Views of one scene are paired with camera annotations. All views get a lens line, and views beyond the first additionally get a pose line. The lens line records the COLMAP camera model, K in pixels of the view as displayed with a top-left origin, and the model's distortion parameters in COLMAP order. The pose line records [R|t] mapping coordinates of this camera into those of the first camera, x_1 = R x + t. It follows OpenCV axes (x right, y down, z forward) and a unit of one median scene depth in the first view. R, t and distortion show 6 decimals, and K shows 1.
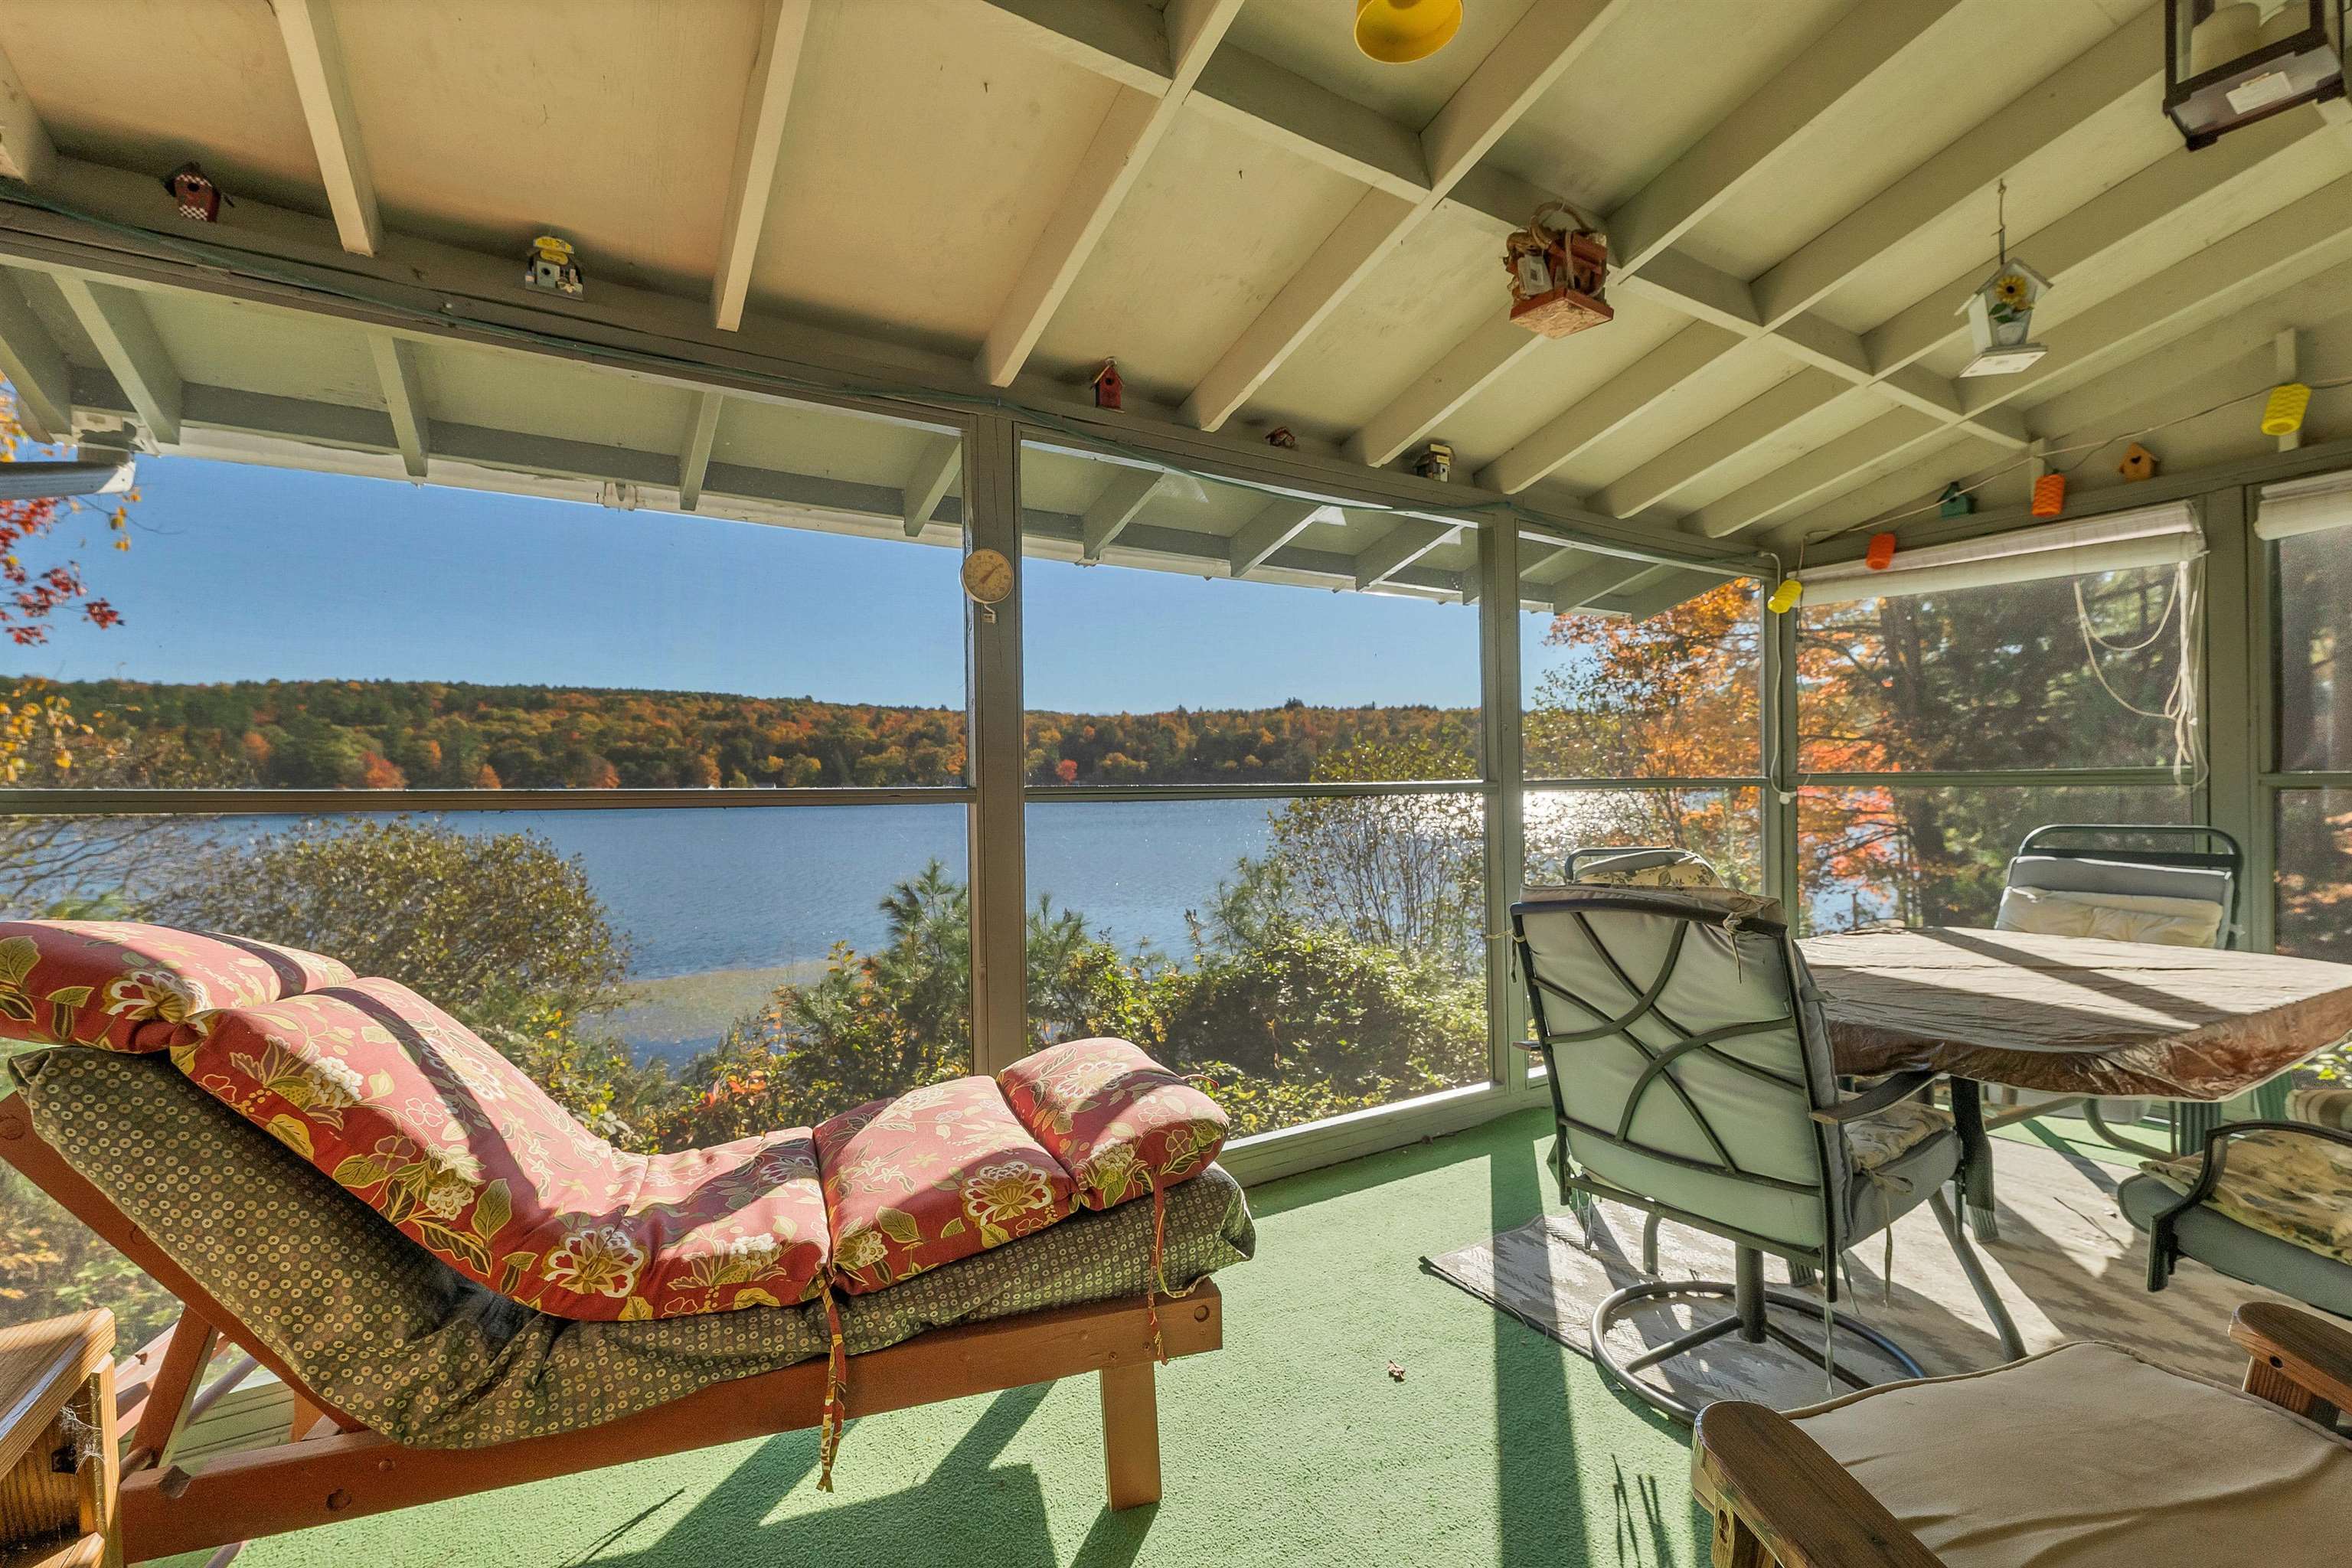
lens RADIAL K [[1015.1, 0, 1166.1], [0, 1015.1, 803.2], [0, 0, 1]] dist [-0.002404, -0.000790]
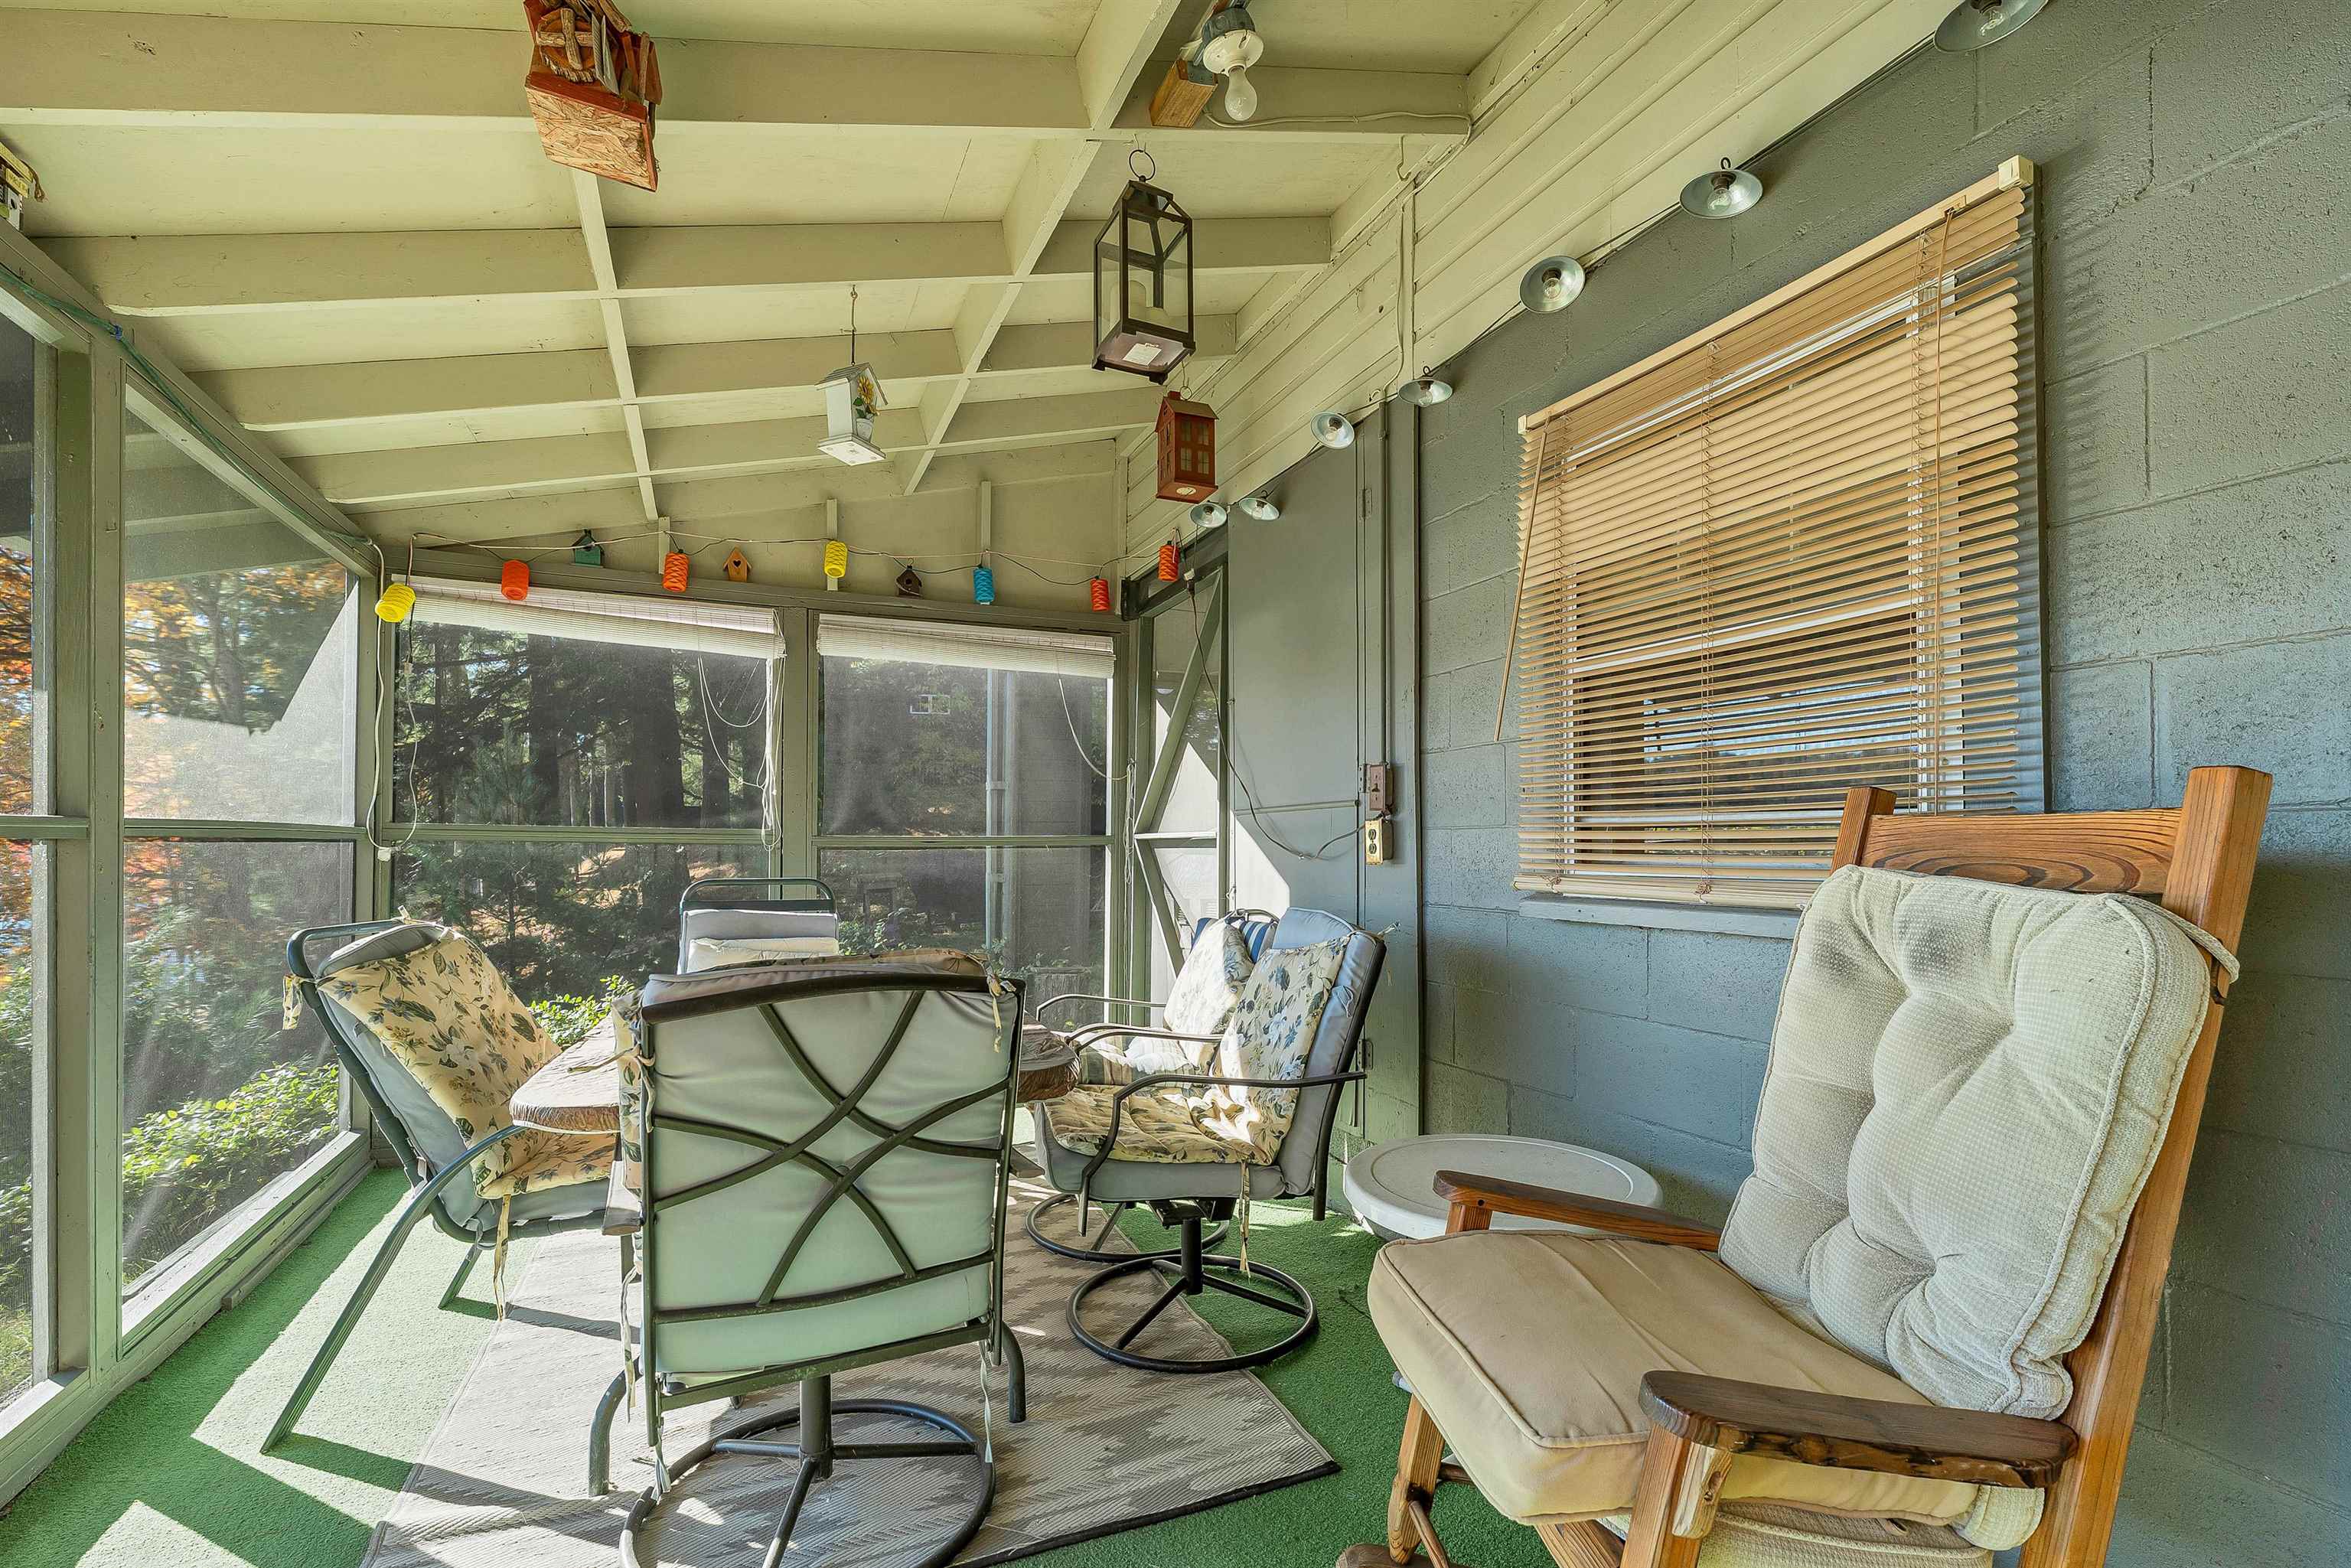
lens RADIAL K [[1050.0, 0, 1193.6], [0, 1050.0, 840.9], [0, 0, 1]] dist [0.000372, 0.000058]
pose [[0.125136, 0.017787, 0.991980, -0.212951], [0.005621, 0.999811, -0.018636, 0.005144], [-0.992124, 0.007908, 0.125012, 0.437244]]
